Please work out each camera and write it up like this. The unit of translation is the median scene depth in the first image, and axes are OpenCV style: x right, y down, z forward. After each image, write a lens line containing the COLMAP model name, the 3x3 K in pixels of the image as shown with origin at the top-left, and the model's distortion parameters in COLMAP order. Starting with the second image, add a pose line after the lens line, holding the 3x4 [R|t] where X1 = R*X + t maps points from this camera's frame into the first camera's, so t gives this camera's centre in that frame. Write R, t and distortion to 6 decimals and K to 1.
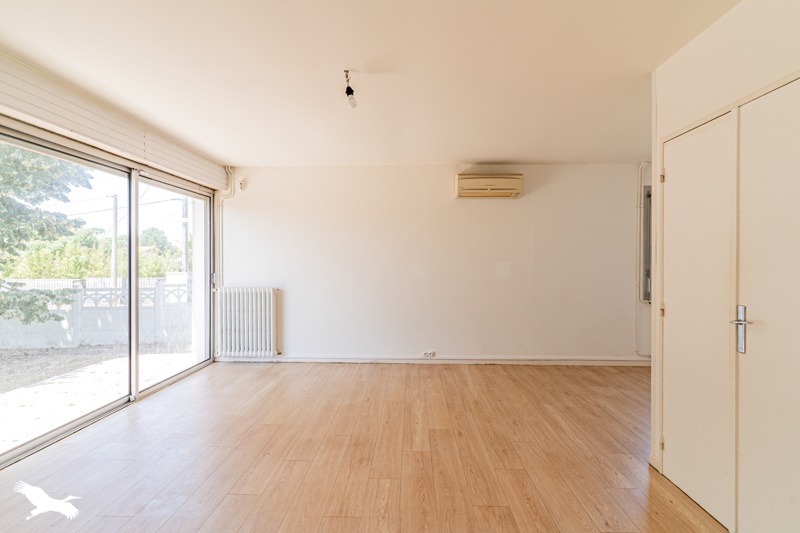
lens RADIAL K [[389.1, 0, 400.0], [0, 389.1, 266.5], [0, 0, 1]] dist [0.000886, -0.000011]
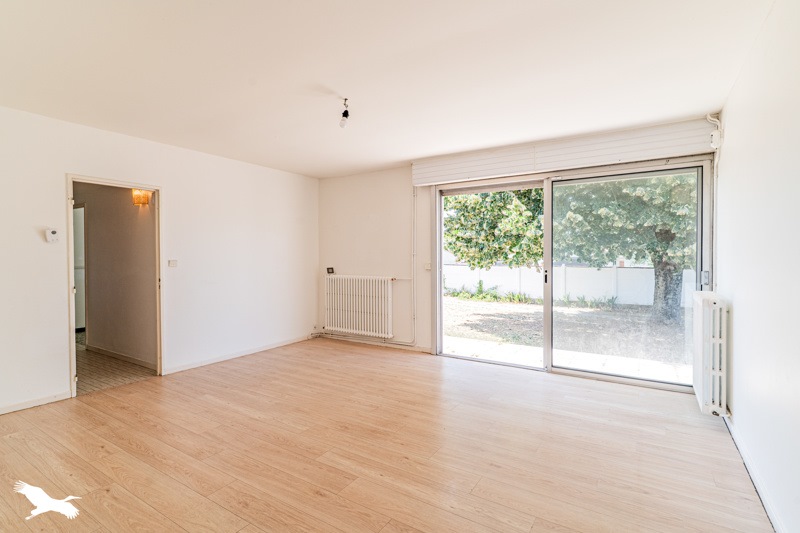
lens RADIAL K [[389.1, 0, 400.0], [0, 389.1, 266.5], [0, 0, 1]] dist [0.000886, -0.000011]
pose [[-0.513200, 0.022920, -0.857963, 0.744727], [-0.005249, 0.999541, 0.029842, -0.008010], [0.858253, 0.019818, -0.512844, 1.623439]]
